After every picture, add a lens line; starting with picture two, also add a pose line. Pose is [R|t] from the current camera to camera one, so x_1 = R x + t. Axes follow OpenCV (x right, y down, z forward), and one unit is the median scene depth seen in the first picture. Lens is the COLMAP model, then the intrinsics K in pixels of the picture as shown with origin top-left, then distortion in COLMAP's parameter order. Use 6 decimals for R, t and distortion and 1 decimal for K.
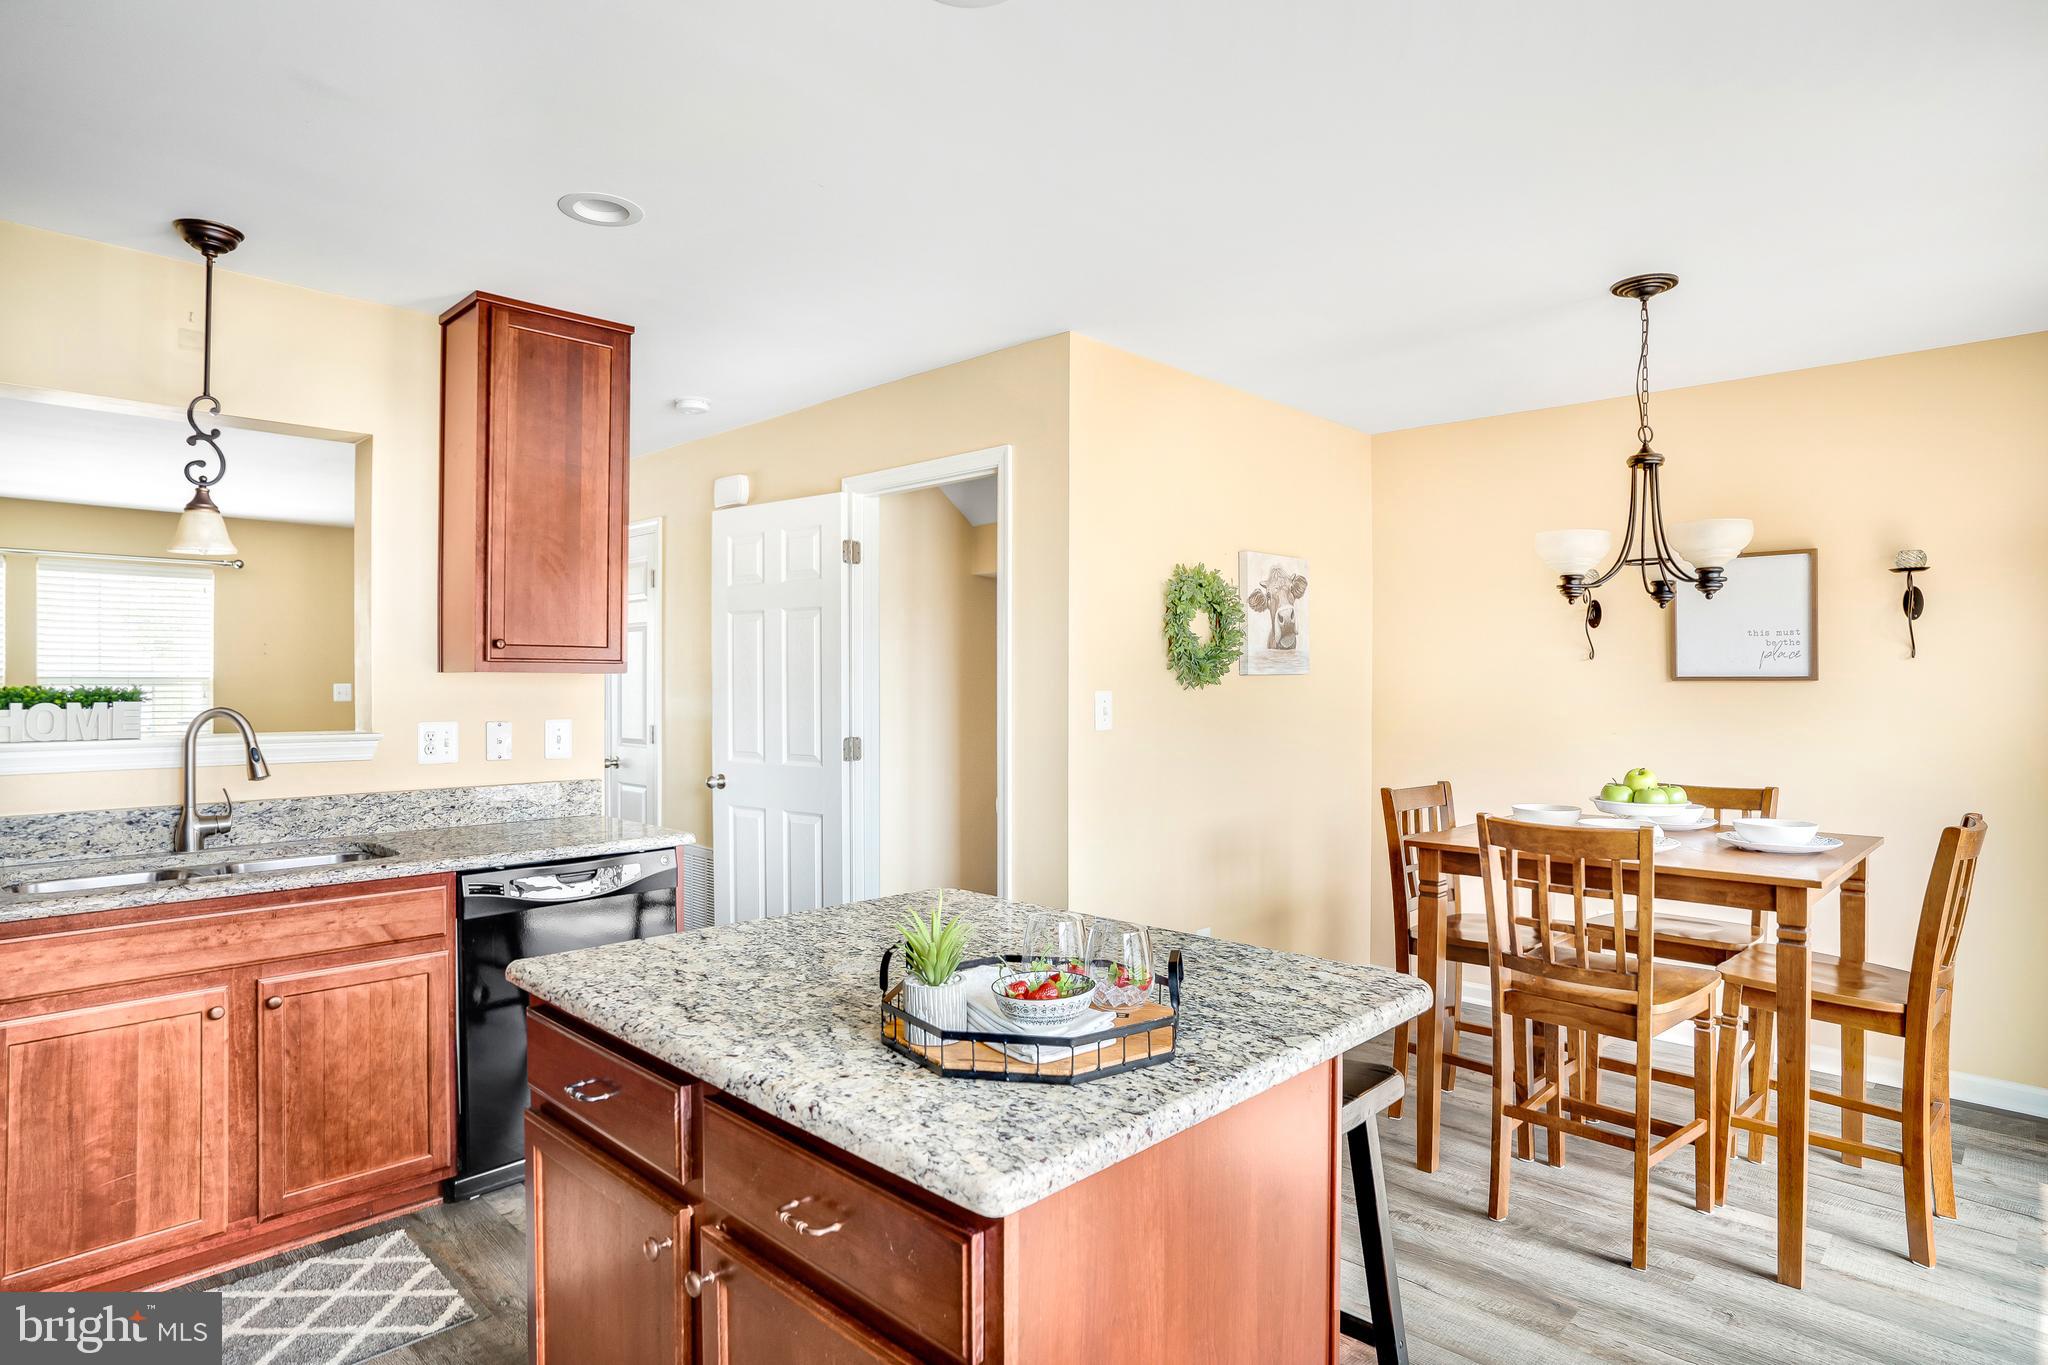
lens RADIAL K [[1165.5, 0, 1027.2], [0, 1165.5, 680.5], [0, 0, 1]] dist [-0.008025, 0.001766]
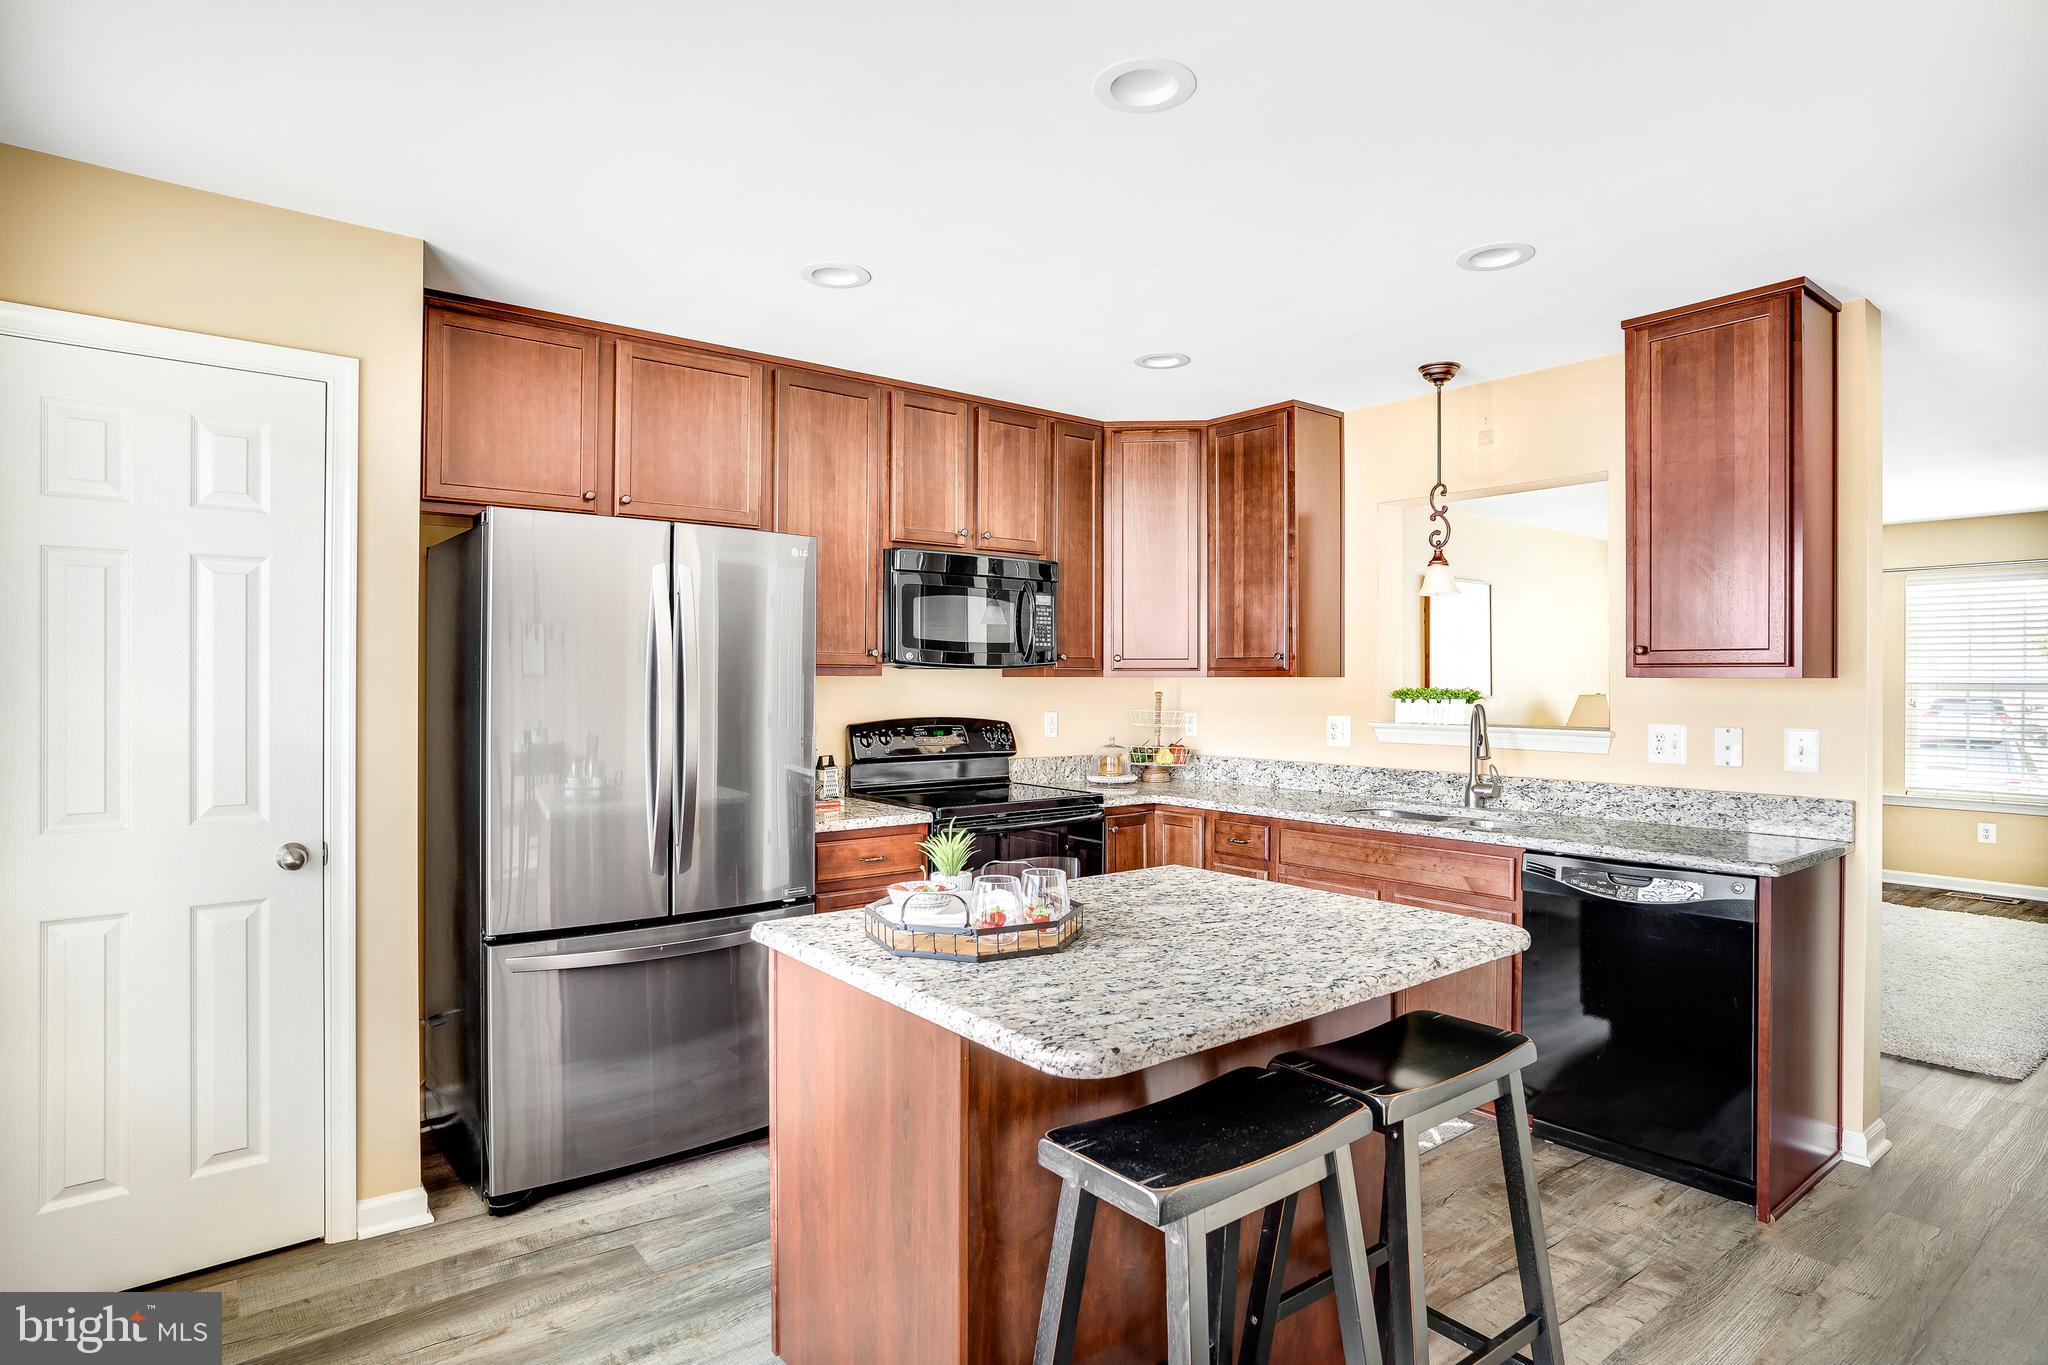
lens RADIAL K [[1165.5, 0, 1027.4], [0, 1165.5, 681.2], [0, 0, 1]] dist [-0.008025, 0.001766]
pose [[-0.172033, -0.000731, -0.985091, 0.720562], [-0.004955, 0.999988, 0.000123, -0.001279], [0.985079, 0.004902, -0.172035, 0.686384]]
